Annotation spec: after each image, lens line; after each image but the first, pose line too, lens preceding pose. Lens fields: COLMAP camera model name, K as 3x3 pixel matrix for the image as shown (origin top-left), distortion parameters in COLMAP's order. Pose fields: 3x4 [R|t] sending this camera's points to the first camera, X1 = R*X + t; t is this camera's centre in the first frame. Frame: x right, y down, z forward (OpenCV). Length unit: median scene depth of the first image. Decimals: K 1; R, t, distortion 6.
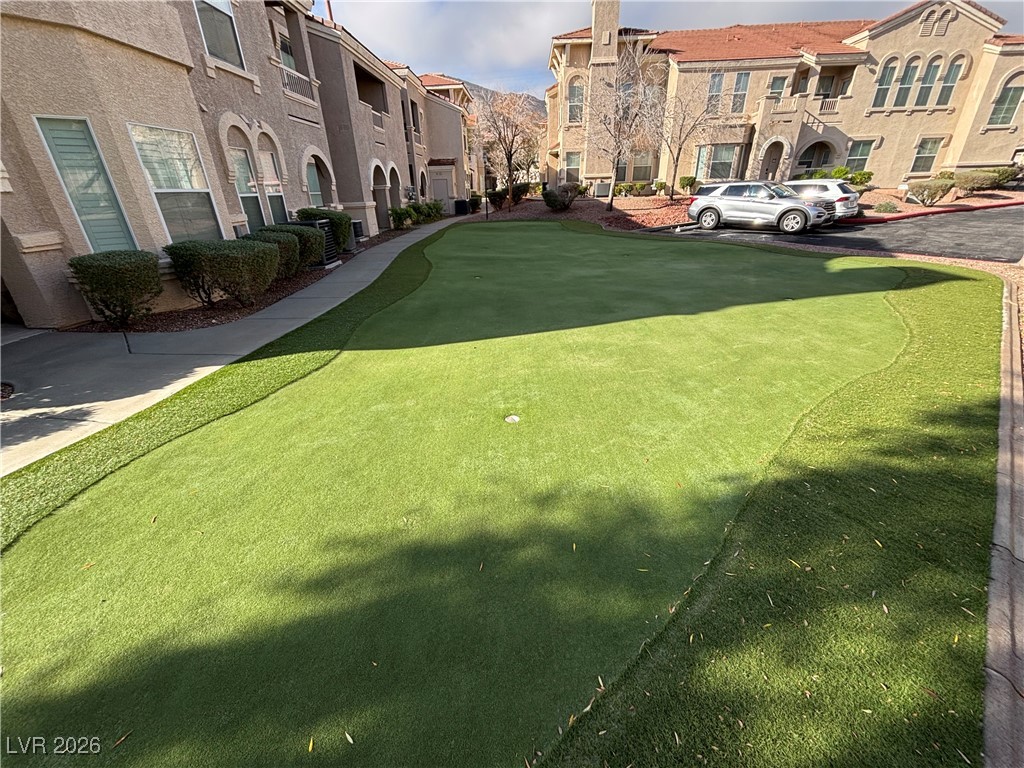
lens RADIAL K [[413.3, 0, 509.6], [0, 413.3, 381.8], [0, 0, 1]] dist [-0.000675, 0.000806]
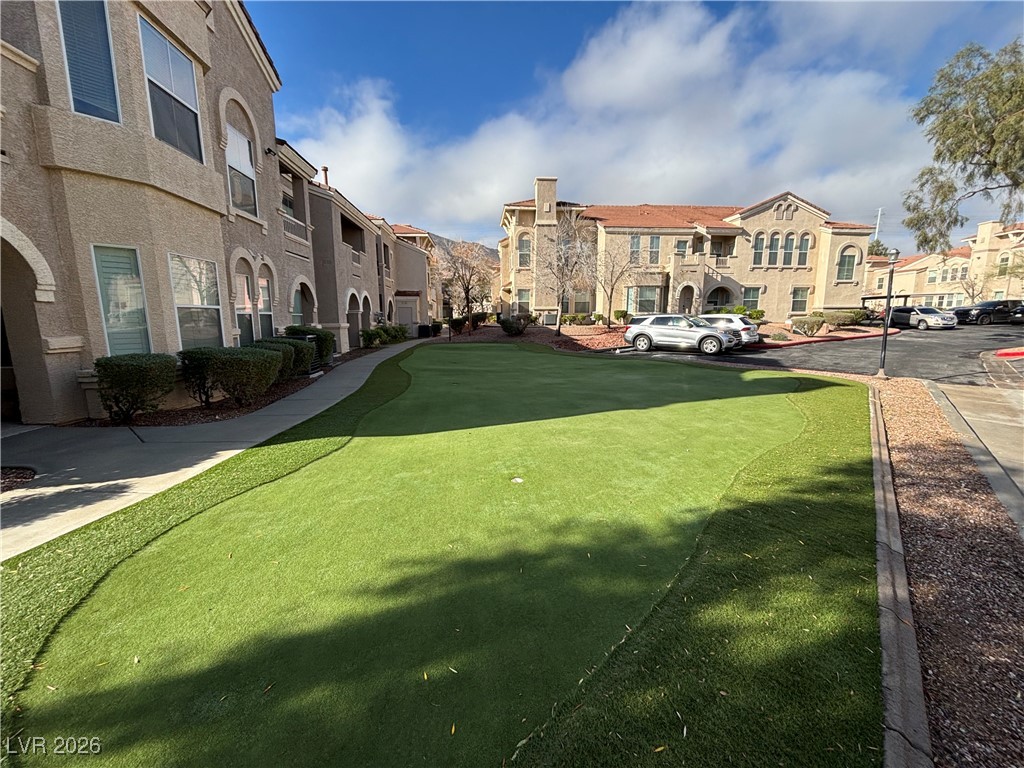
lens RADIAL K [[413.0, 0, 509.1], [0, 413.0, 385.5], [0, 0, 1]] dist [-0.001228, 0.000133]
pose [[0.993187, 0.003446, 0.116483, -0.061256], [0.028448, 0.962150, -0.271030, 0.057851], [-0.113009, 0.272497, 0.955497, -0.088620]]
